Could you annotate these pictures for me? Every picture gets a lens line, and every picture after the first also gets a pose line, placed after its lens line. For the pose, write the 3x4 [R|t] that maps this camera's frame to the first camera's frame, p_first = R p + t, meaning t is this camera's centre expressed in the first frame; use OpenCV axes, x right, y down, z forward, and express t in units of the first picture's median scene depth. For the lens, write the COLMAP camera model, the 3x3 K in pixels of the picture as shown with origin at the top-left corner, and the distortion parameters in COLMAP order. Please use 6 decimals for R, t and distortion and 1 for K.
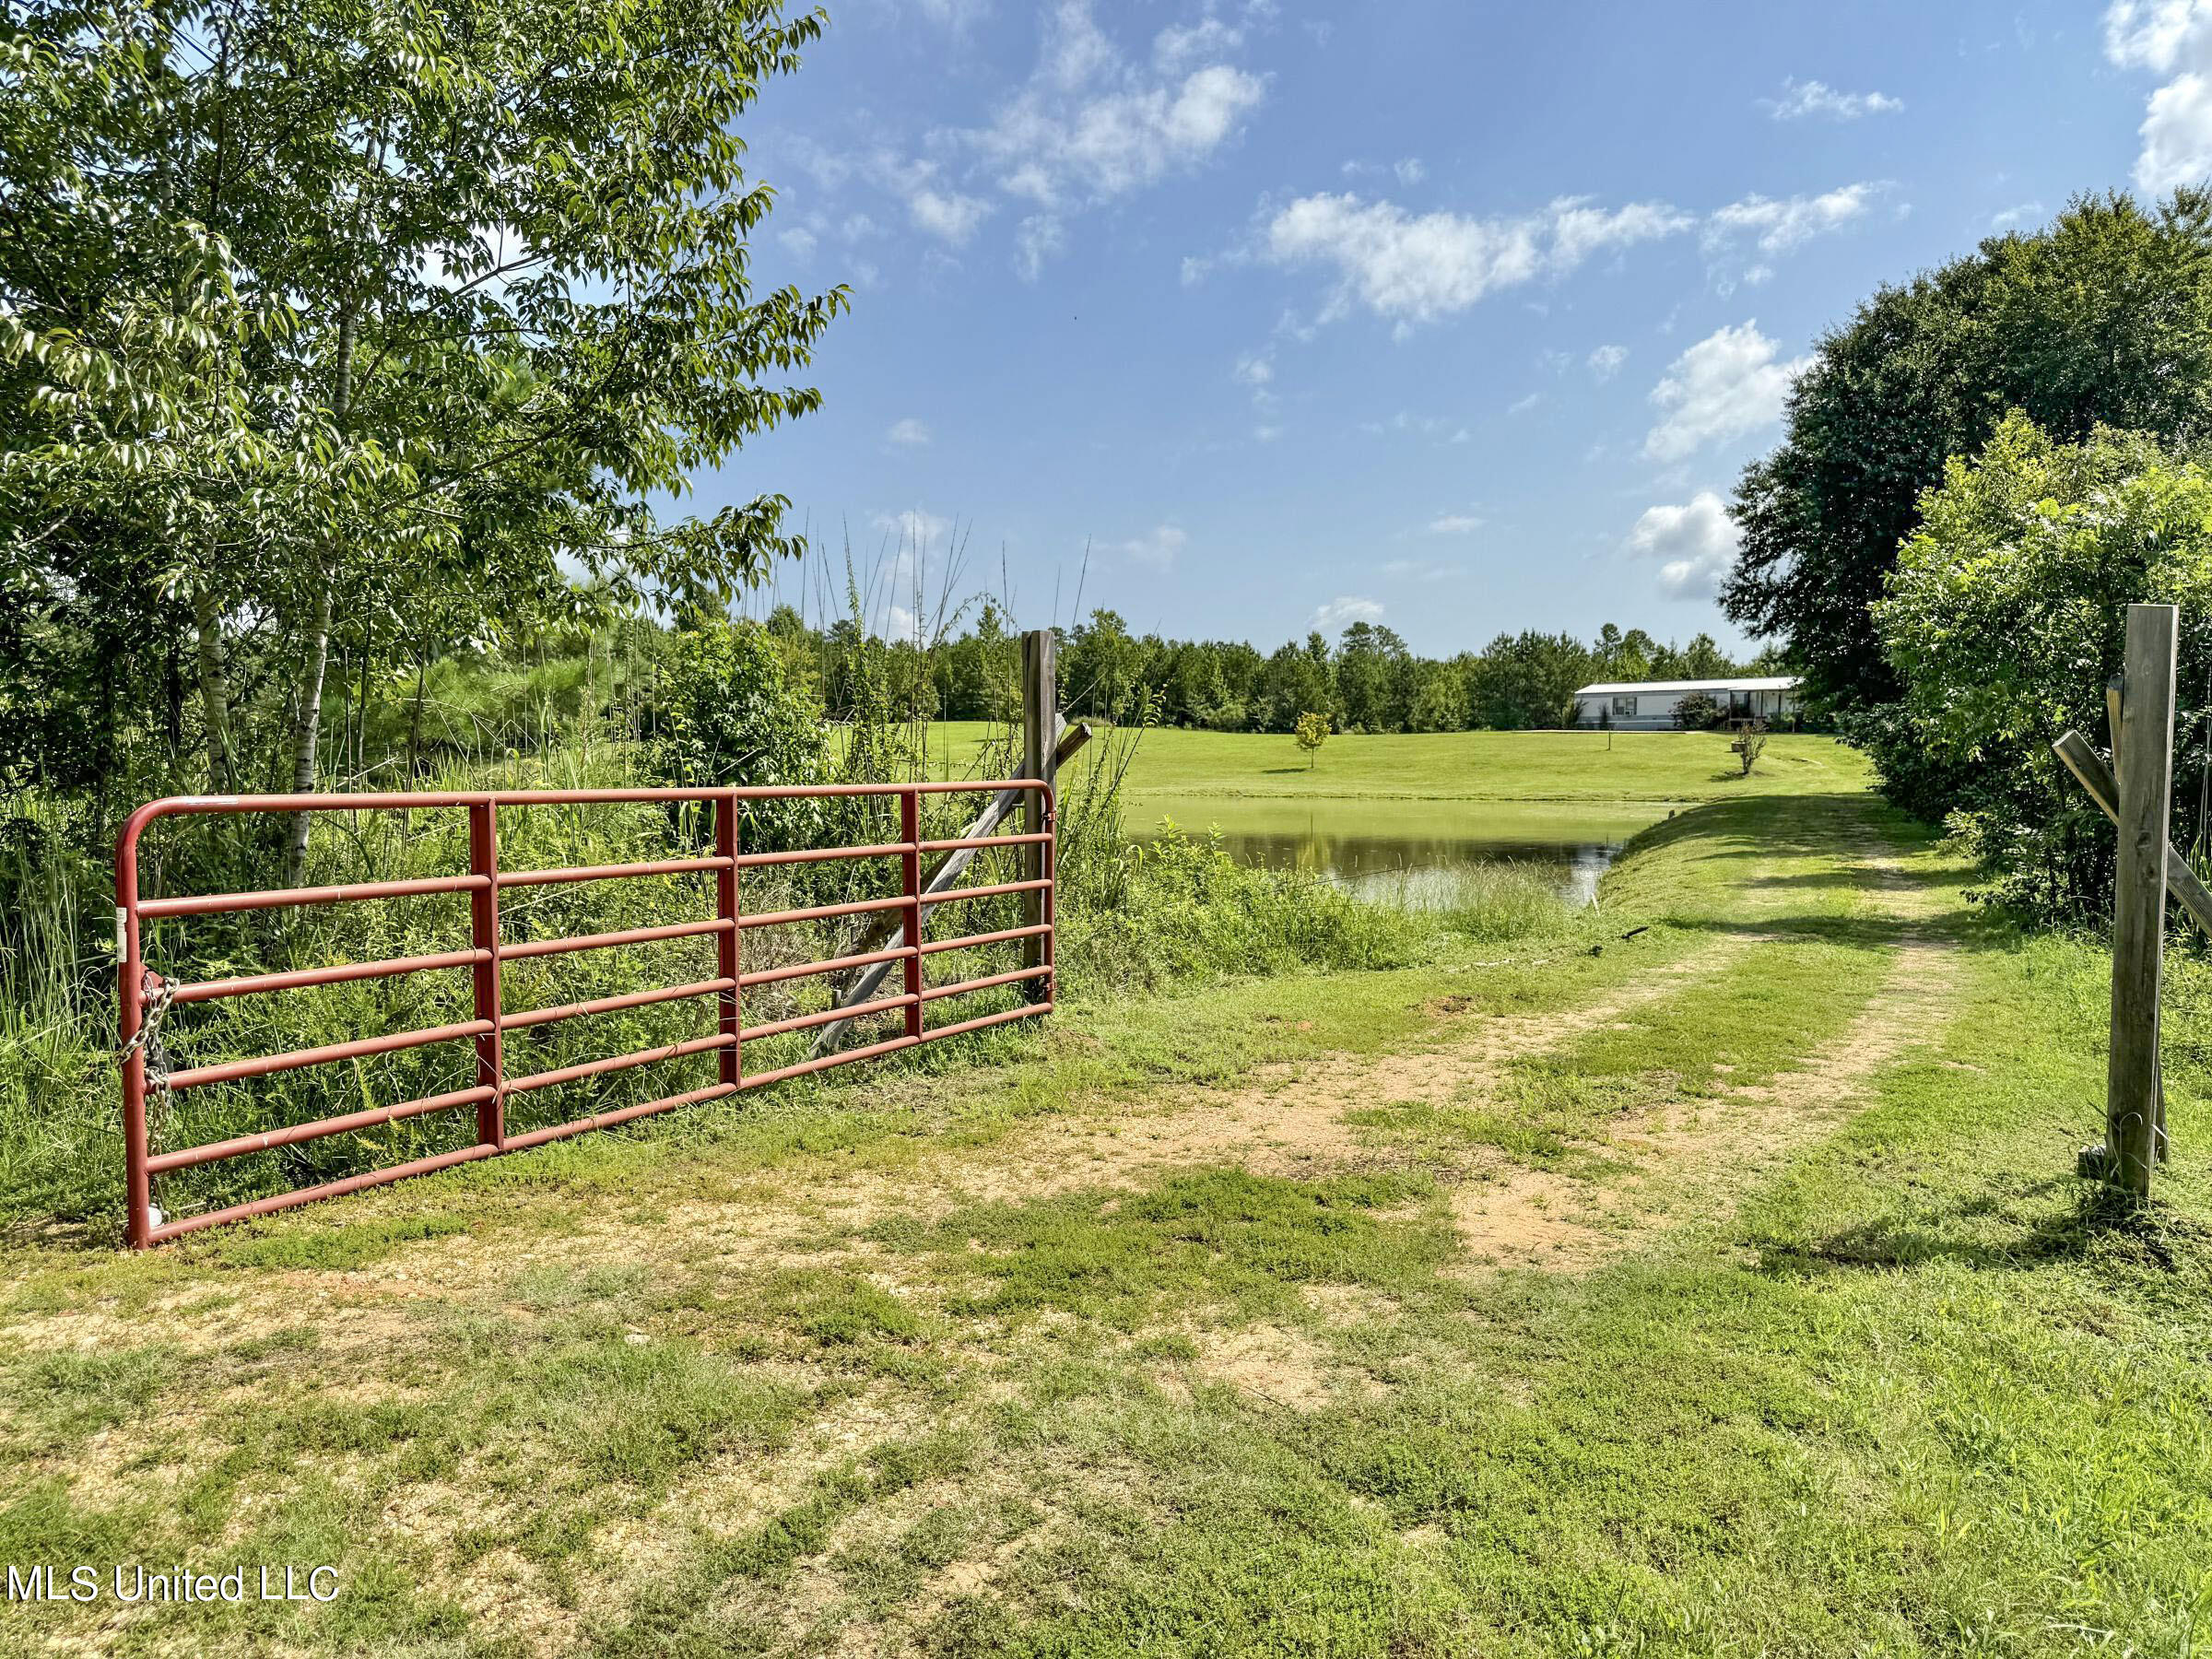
lens RADIAL K [[1608.1, 0, 1073.3], [0, 1608.1, 838.9], [0, 0, 1]] dist [0.055153, -0.069180]
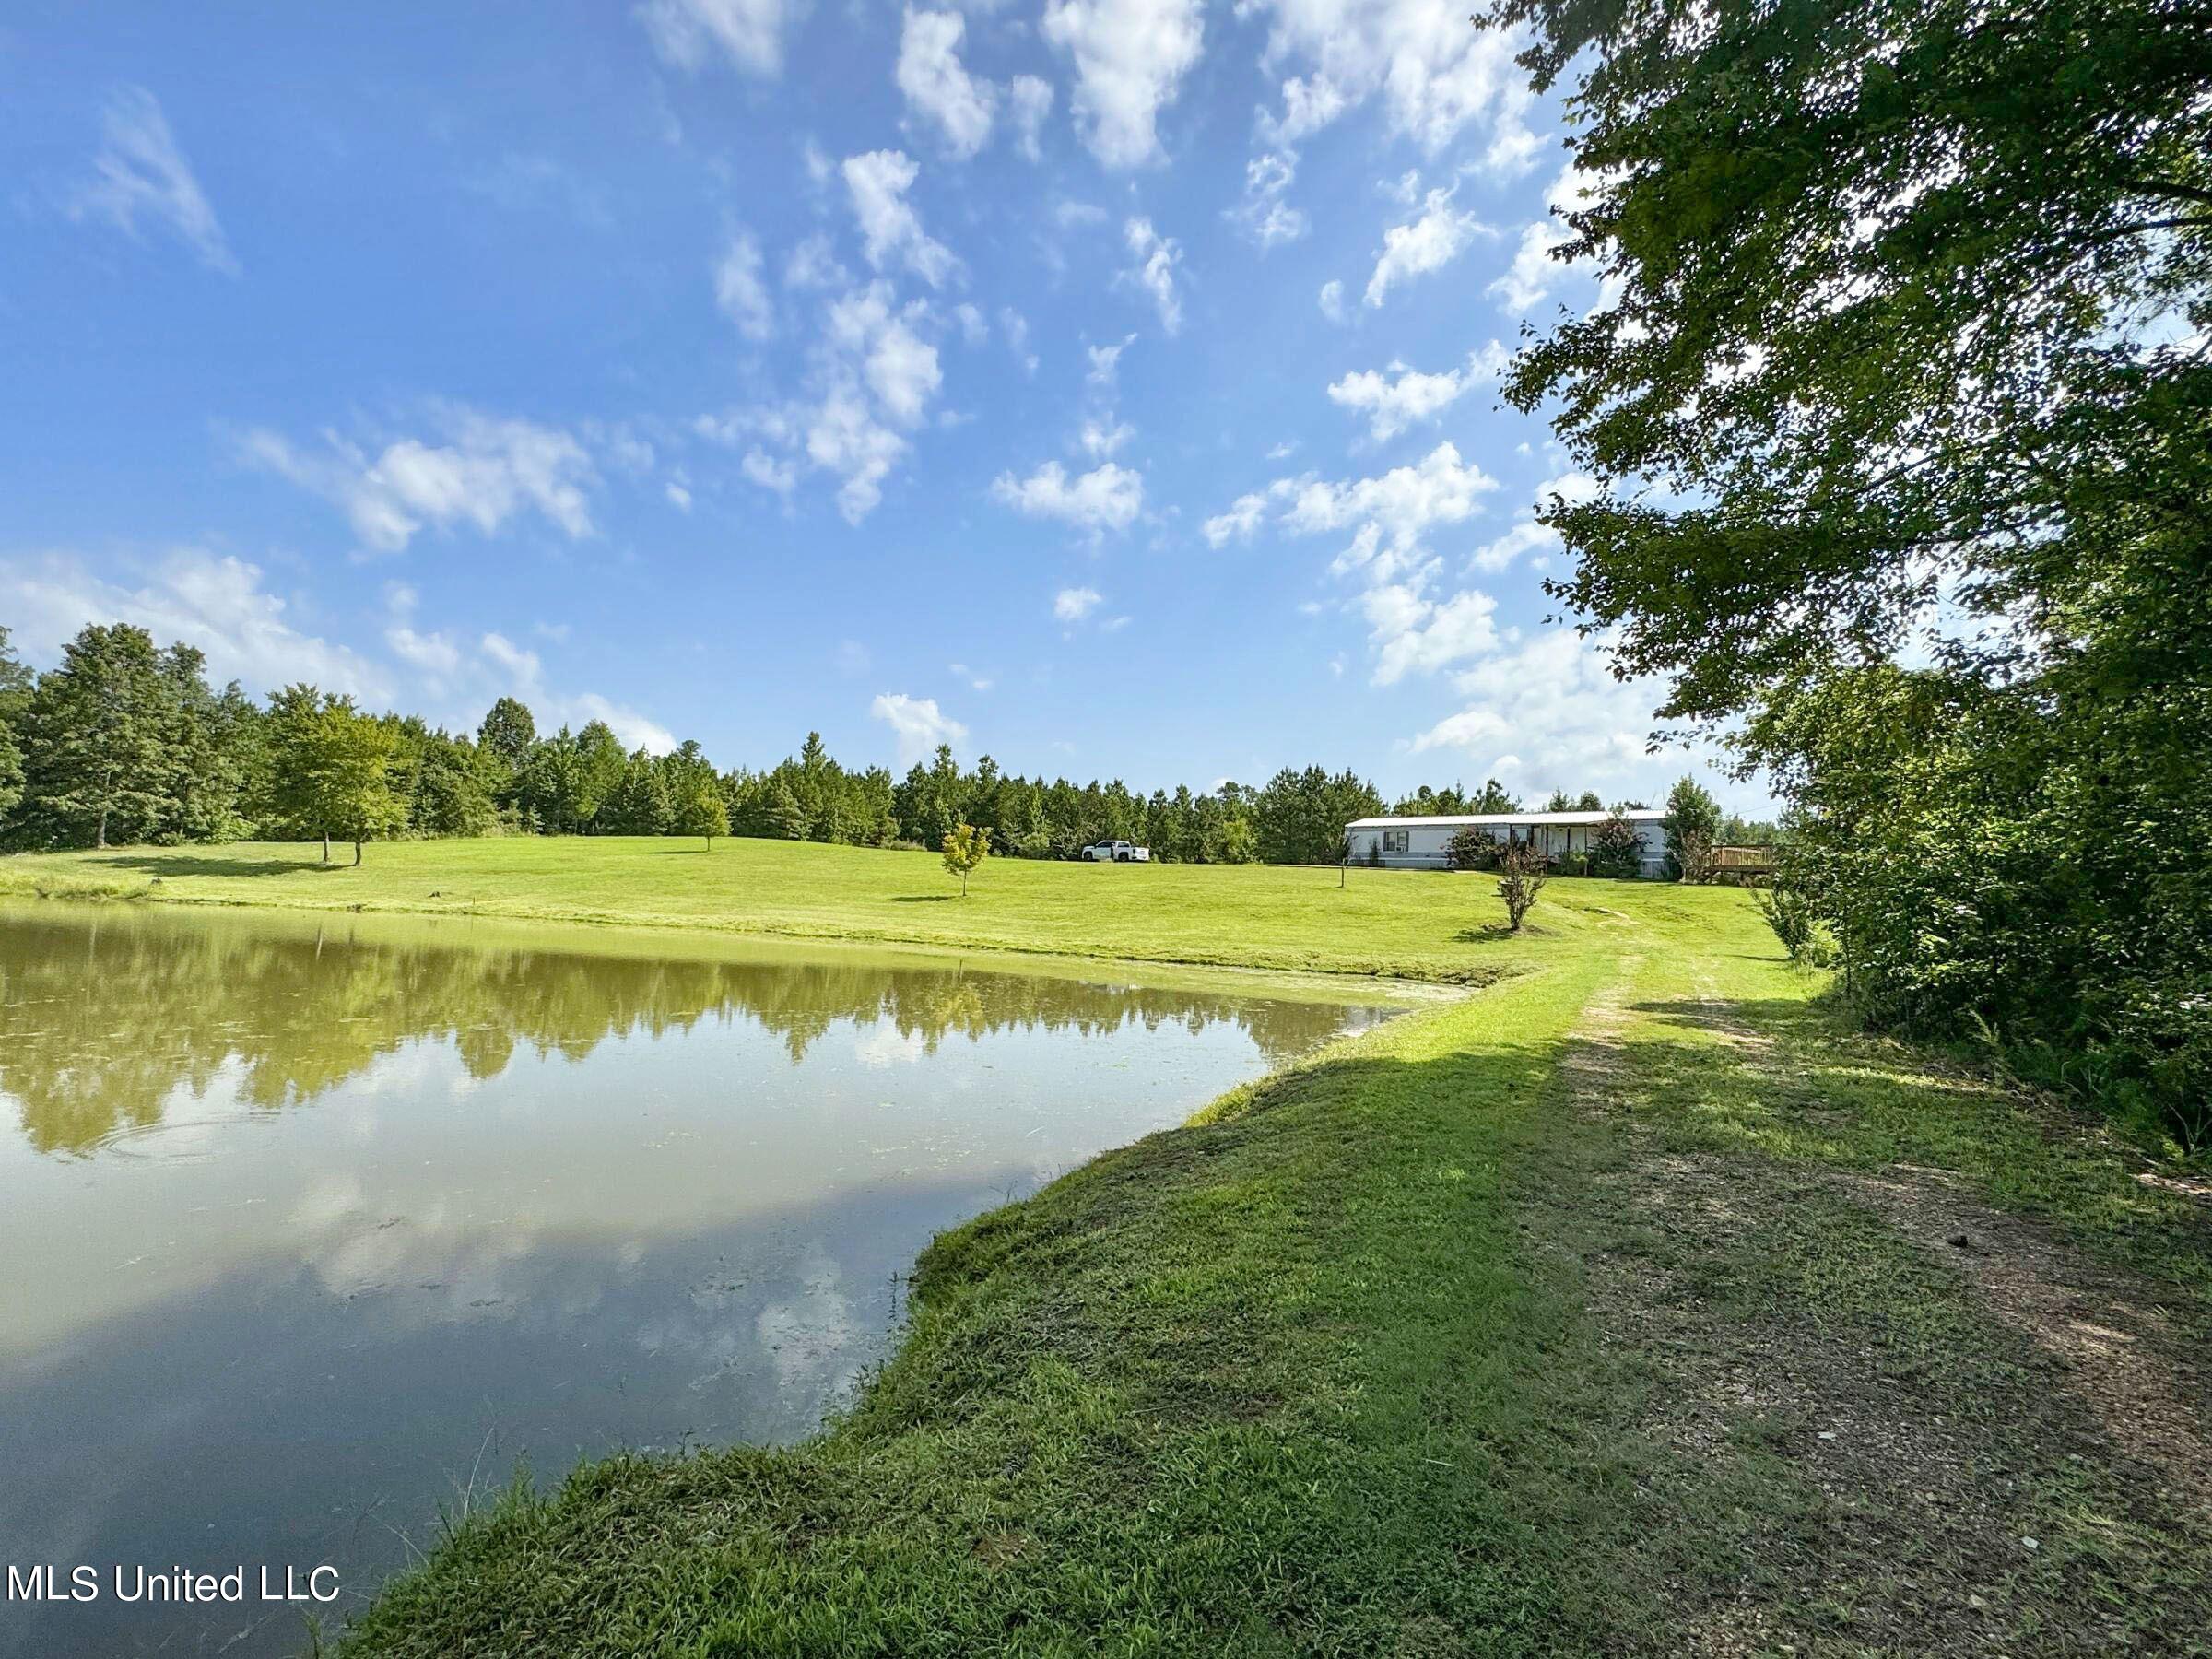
lens RADIAL K [[1053.8, 0, 1112.2], [0, 1053.8, 834.2], [0, 0, 1]] dist [0.018660, -0.000177]
pose [[0.999307, 0.037222, -0.000779, 0.688843], [-0.037111, 0.994211, -0.100835, -0.080841], [-0.002979, 0.100794, 0.994903, 1.570794]]
